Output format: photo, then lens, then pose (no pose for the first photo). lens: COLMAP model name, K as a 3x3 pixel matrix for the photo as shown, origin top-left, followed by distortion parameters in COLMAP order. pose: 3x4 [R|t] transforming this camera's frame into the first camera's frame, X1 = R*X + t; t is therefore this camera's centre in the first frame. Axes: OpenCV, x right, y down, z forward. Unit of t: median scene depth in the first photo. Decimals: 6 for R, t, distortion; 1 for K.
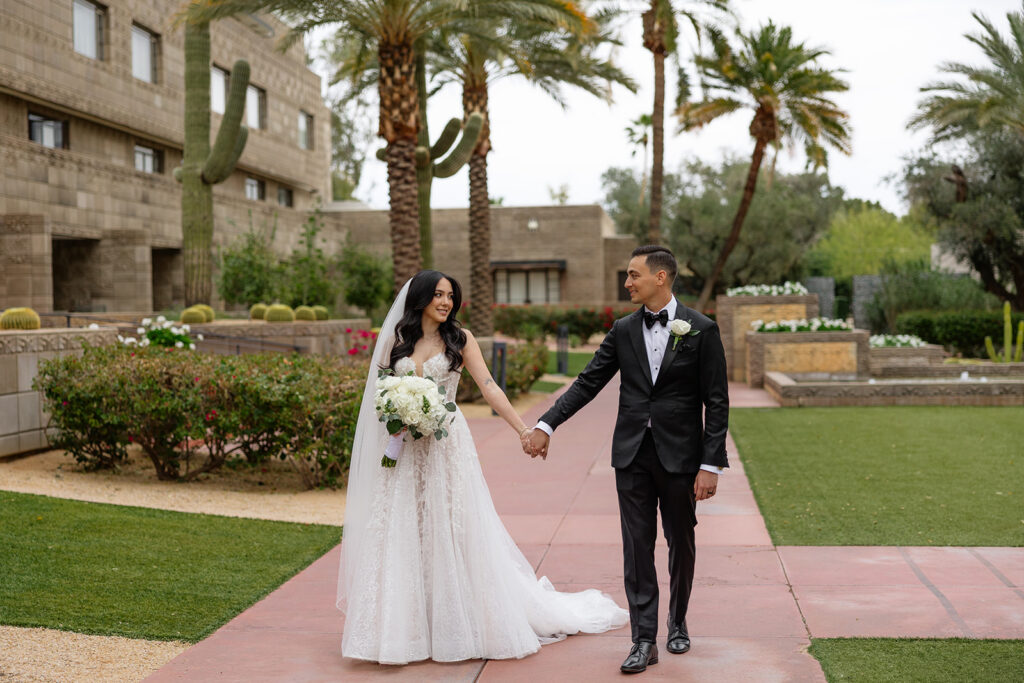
lens RADIAL K [[1556.3, 0, 512.0], [0, 1556.3, 341.5], [0, 0, 1]] dist [0.002883, -0.002131]
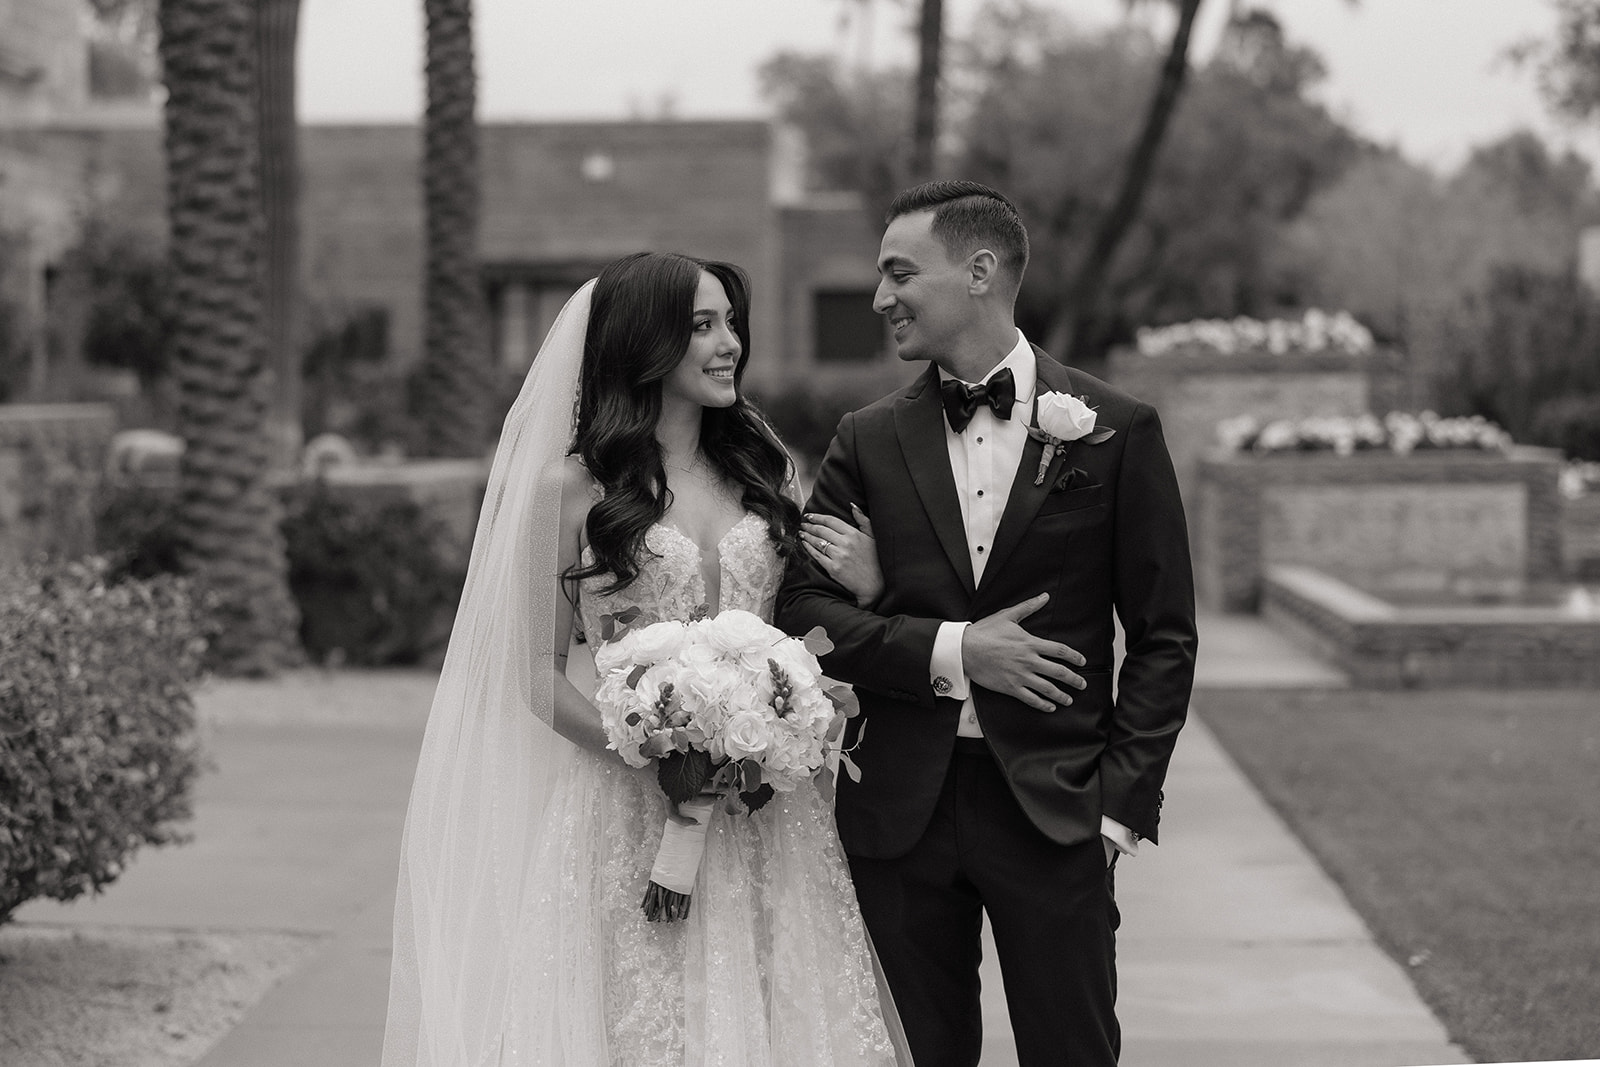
lens RADIAL K [[3546.5, 0, 723.1], [0, 3546.5, 421.8], [0, 0, 1]] dist [0.016293, 0.015678]
pose [[0.998668, 0.009629, 0.050696, 0.000638], [-0.009108, 0.999903, -0.010498, -0.003540], [-0.050792, 0.010022, 0.998659, 0.191877]]
